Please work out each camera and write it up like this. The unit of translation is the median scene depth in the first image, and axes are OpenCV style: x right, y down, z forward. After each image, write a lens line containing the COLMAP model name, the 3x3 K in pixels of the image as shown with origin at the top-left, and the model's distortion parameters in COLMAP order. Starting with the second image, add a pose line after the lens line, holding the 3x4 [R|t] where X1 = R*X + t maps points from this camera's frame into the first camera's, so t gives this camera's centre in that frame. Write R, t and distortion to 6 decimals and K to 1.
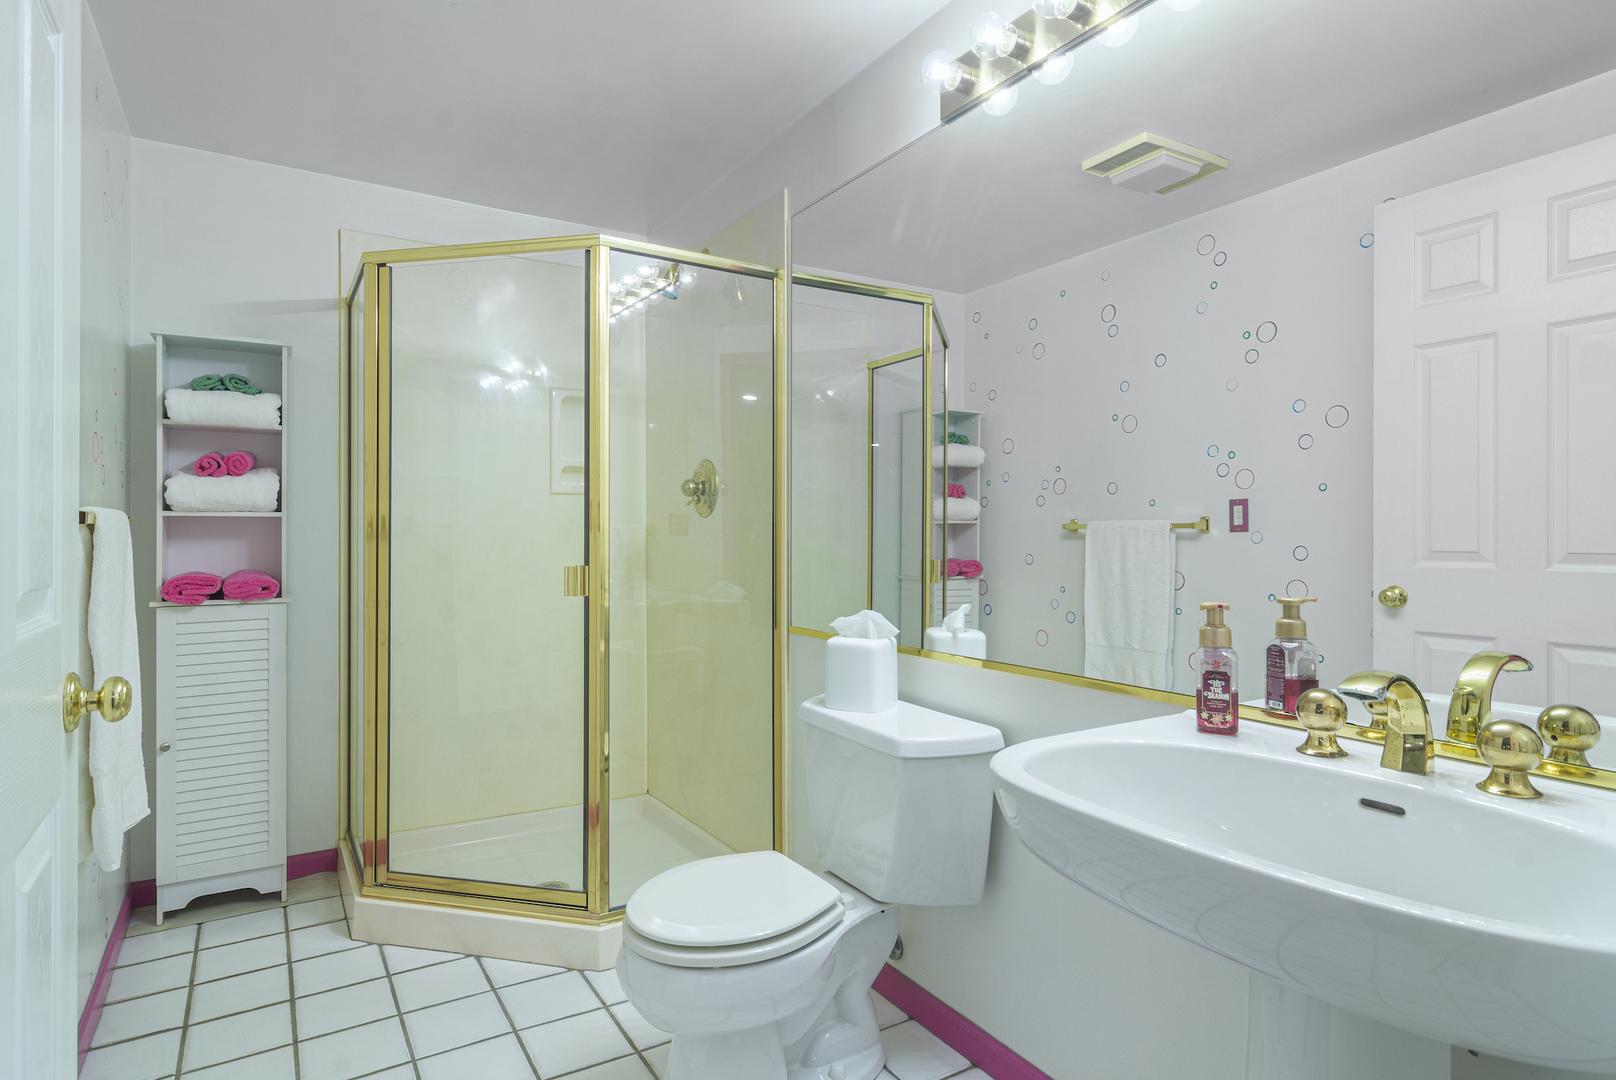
lens RADIAL K [[879.7, 0, 806.6], [0, 879.7, 529.4], [0, 0, 1]] dist [-0.001008, 0.002562]
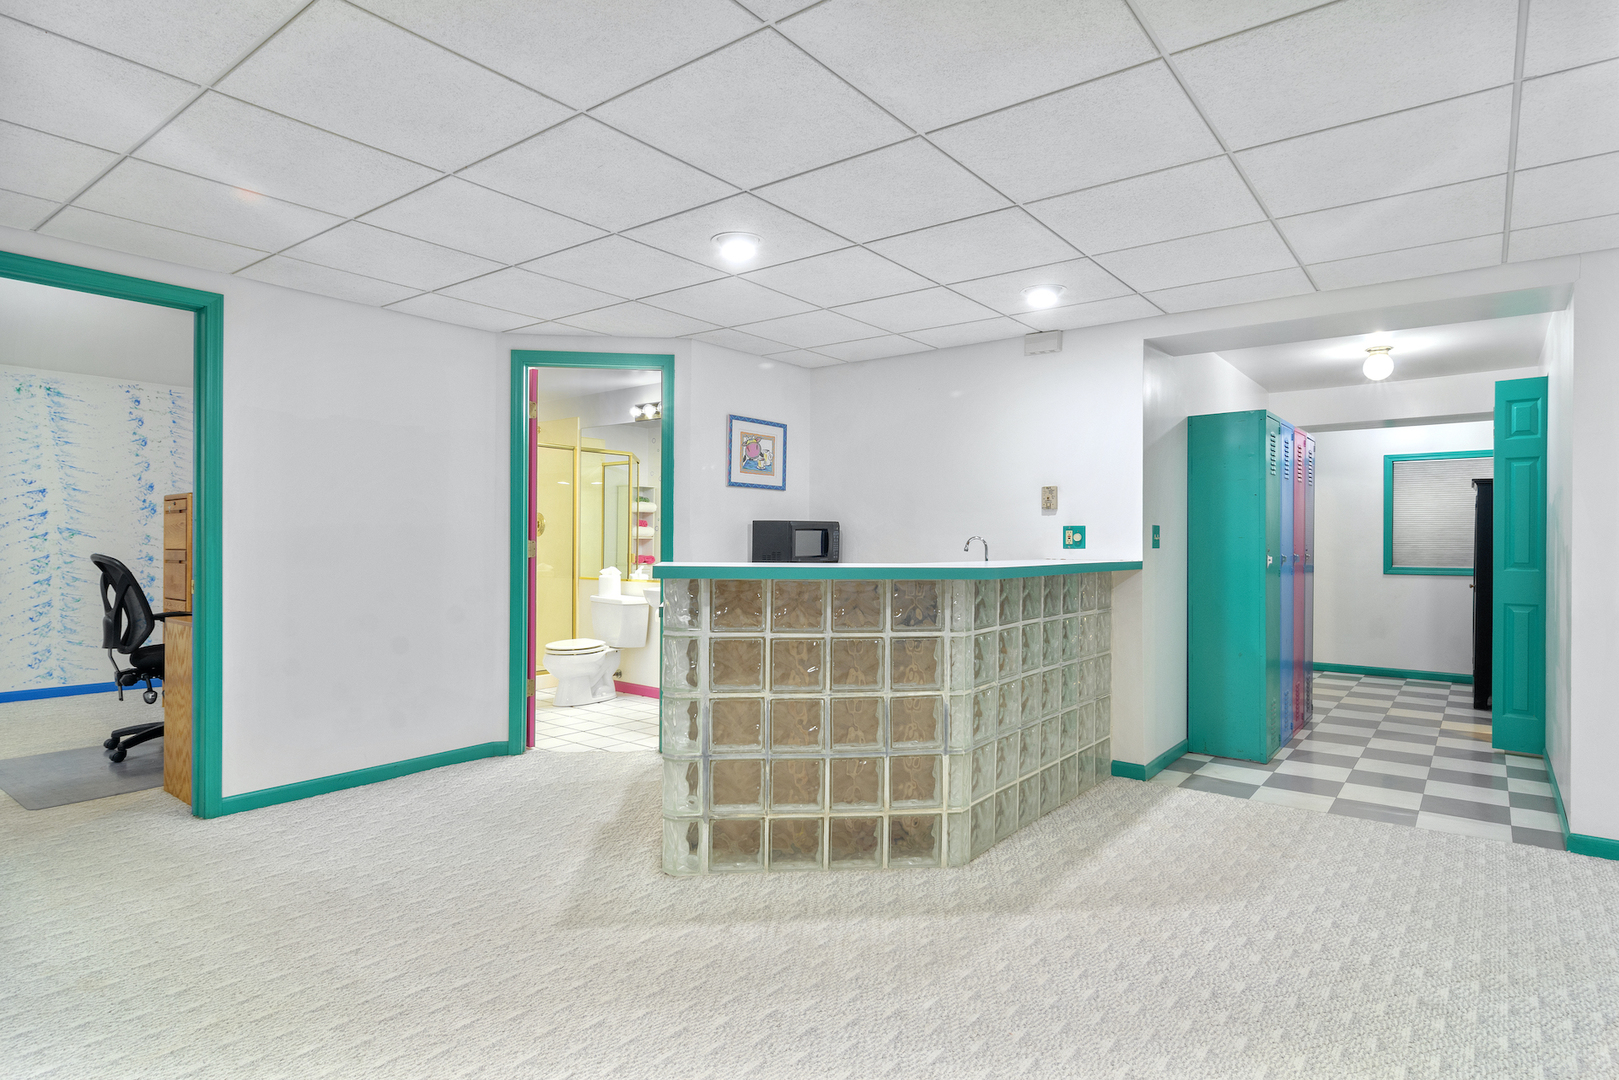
lens RADIAL K [[881.4, 0, 810.8], [0, 881.4, 534.0], [0, 0, 1]] dist [-0.001008, 0.002562]
pose [[0.941734, 0.011650, 0.336157, -0.263583], [-0.010613, 0.999932, -0.004922, -0.018397], [-0.336191, 0.001068, 0.941793, -1.832216]]
